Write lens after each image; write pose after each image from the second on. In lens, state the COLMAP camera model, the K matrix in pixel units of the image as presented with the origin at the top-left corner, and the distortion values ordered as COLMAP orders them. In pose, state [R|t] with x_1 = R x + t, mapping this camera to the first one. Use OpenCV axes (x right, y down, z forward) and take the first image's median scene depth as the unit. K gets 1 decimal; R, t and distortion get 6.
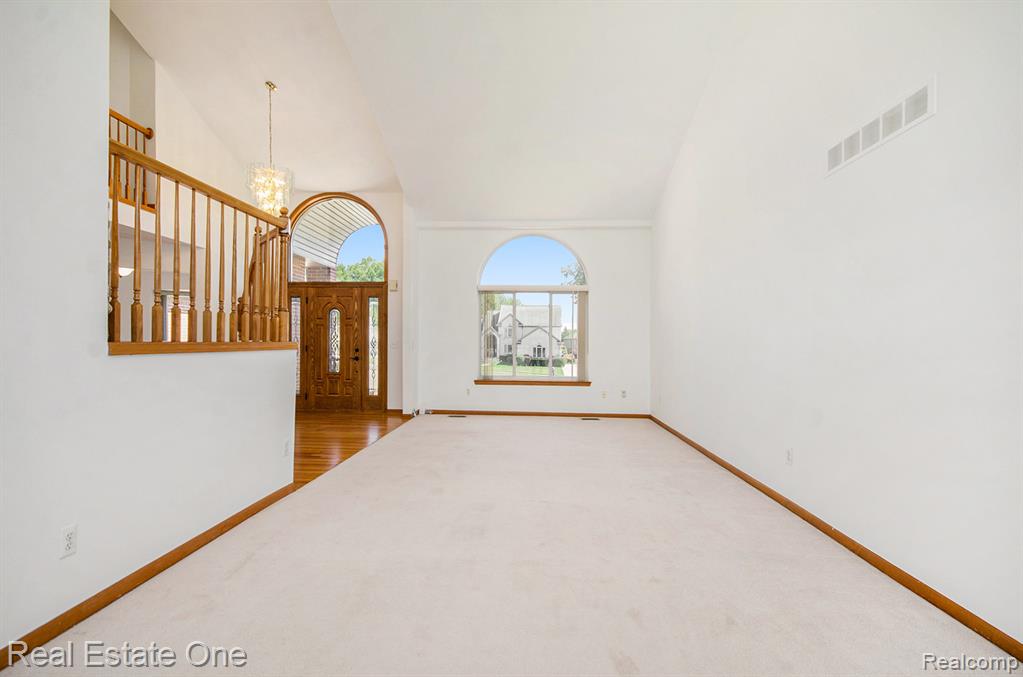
lens RADIAL K [[457.6, 0, 510.3], [0, 457.6, 334.0], [0, 0, 1]] dist [0.016406, -0.003974]
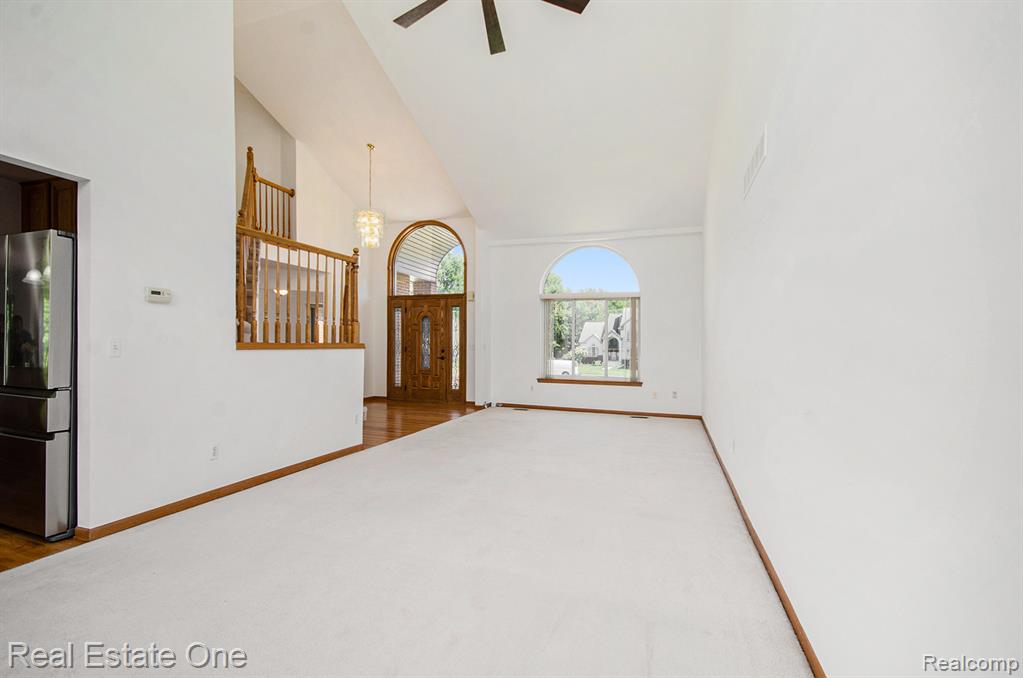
lens RADIAL K [[457.6, 0, 503.0], [0, 457.6, 338.3], [0, 0, 1]] dist [0.016406, -0.003974]
pose [[0.957307, -0.000565, -0.289074, 0.165830], [0.001162, 0.999998, 0.001891, -0.000049], [0.289072, -0.002146, 0.957305, -0.102403]]
